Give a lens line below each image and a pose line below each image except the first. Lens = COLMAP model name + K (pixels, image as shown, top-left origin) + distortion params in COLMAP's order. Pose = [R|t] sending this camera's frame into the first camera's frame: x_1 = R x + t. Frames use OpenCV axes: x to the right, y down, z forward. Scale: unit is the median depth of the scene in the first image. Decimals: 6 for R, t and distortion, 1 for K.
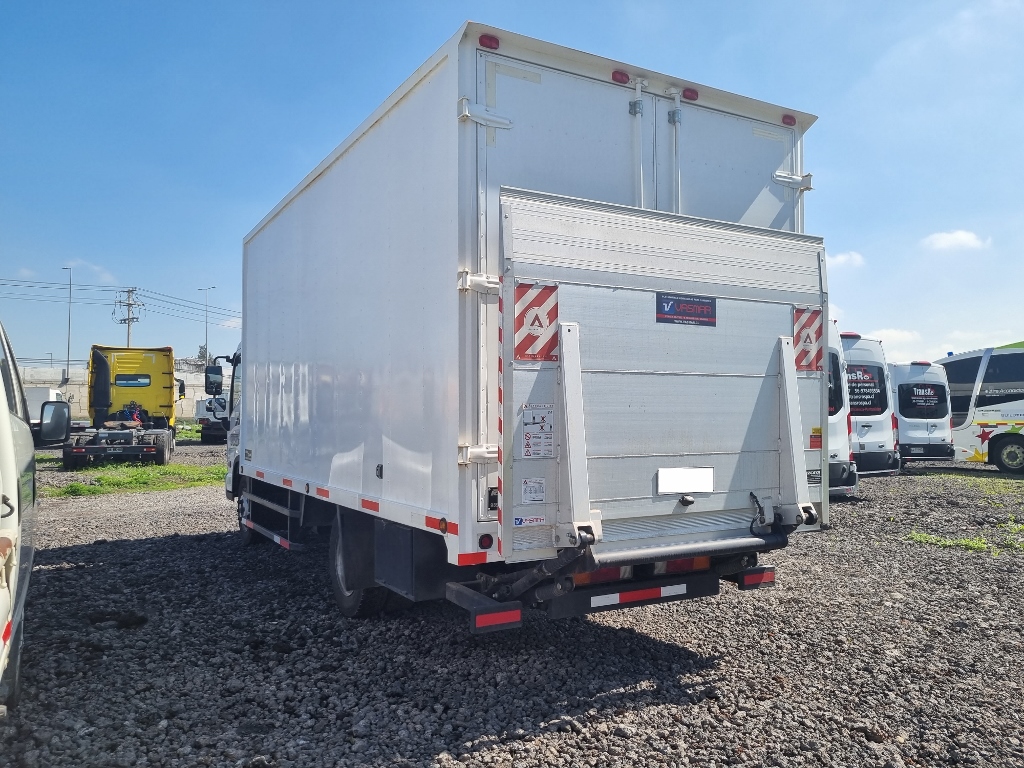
lens RADIAL K [[784.9, 0, 507.6], [0, 784.9, 383.2], [0, 0, 1]] dist [0.026695, -0.021110]
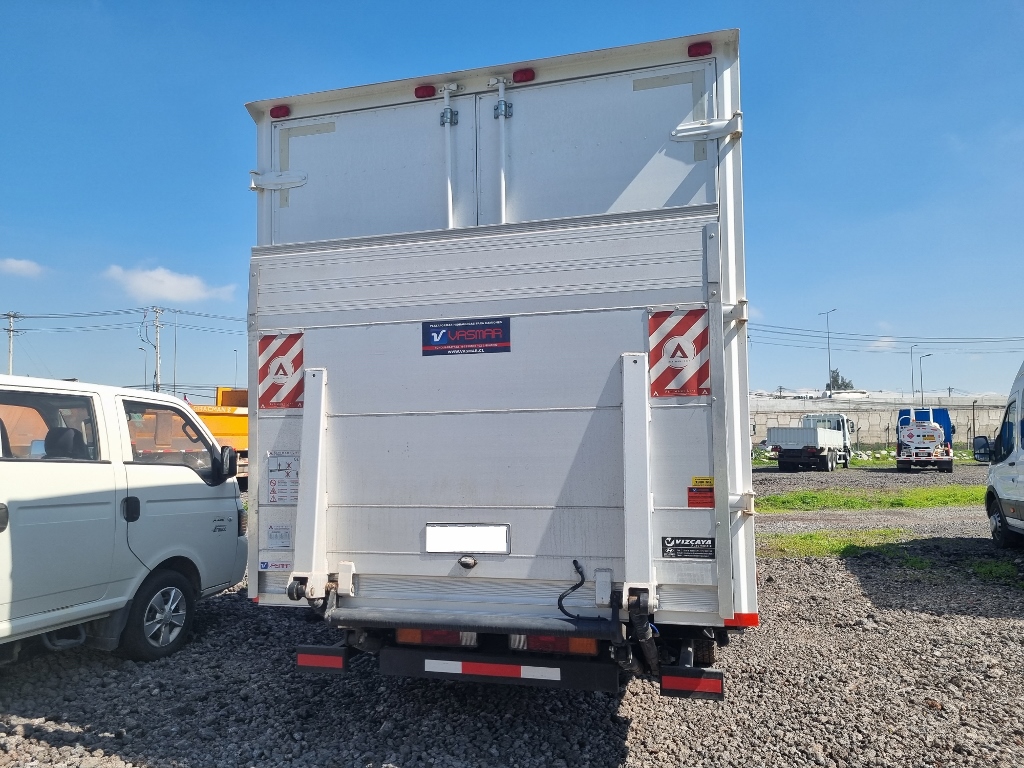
lens RADIAL K [[784.9, 0, 504.3], [0, 784.9, 384.8], [0, 0, 1]] dist [0.026695, -0.021110]
pose [[0.699652, -0.061843, -0.711802, 0.879445], [0.040486, 0.998078, -0.046920, 0.000222], [0.713336, 0.004010, 0.700811, 0.442722]]
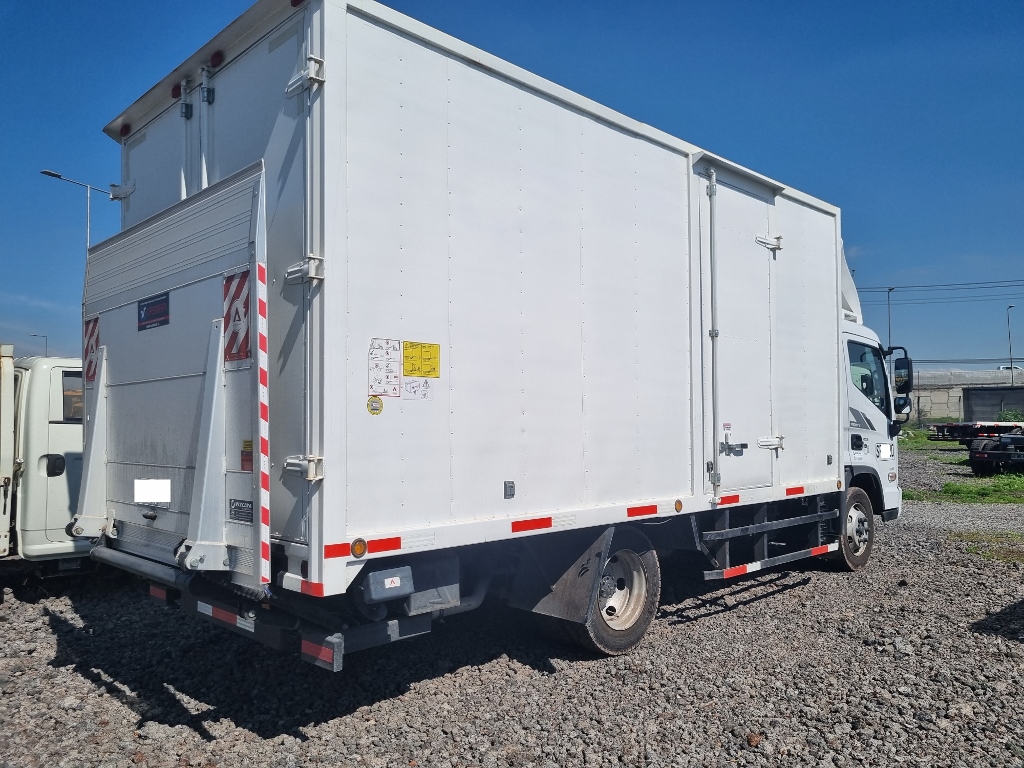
lens RADIAL K [[784.9, 0, 517.7], [0, 784.9, 384.0], [0, 0, 1]] dist [0.026695, -0.021110]
pose [[0.257343, -0.047545, -0.965150, 1.281159], [0.046199, 0.998252, -0.036857, 0.049071], [0.965215, -0.035104, 0.259090, 1.200938]]
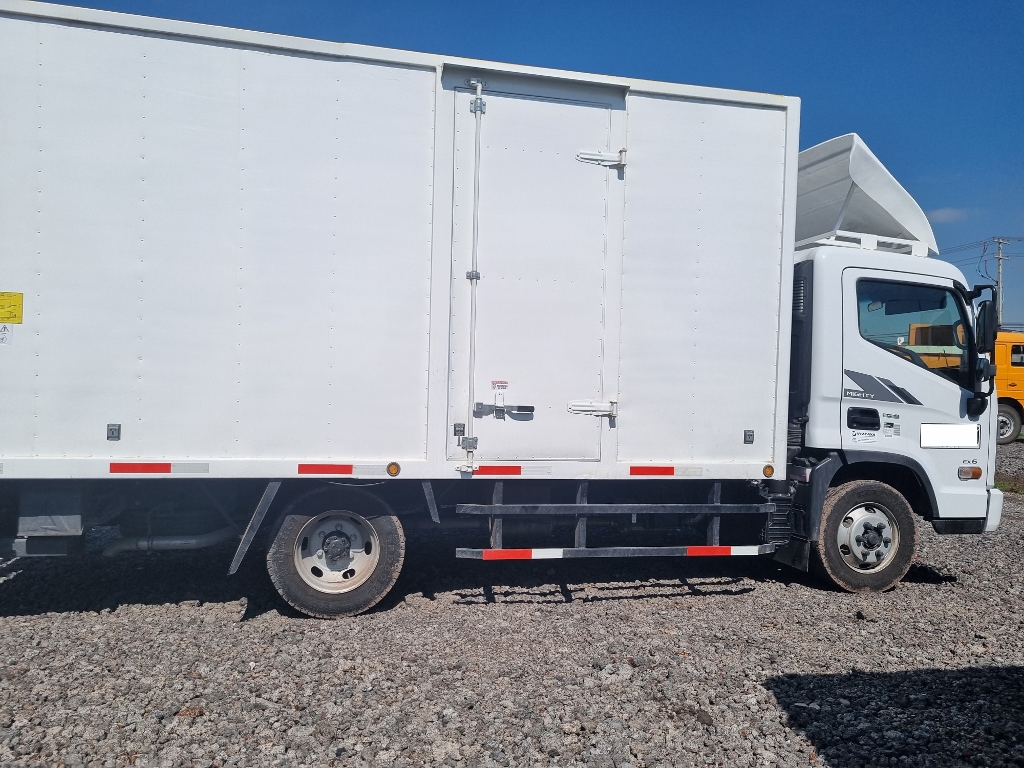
lens RADIAL K [[784.9, 0, 521.3], [0, 784.9, 388.6], [0, 0, 1]] dist [0.026695, -0.021110]
pose [[-0.287992, -0.003878, -0.957625, 1.155896], [0.015117, 0.999849, -0.008596, 0.105288], [0.957514, -0.016952, -0.287890, 2.264255]]
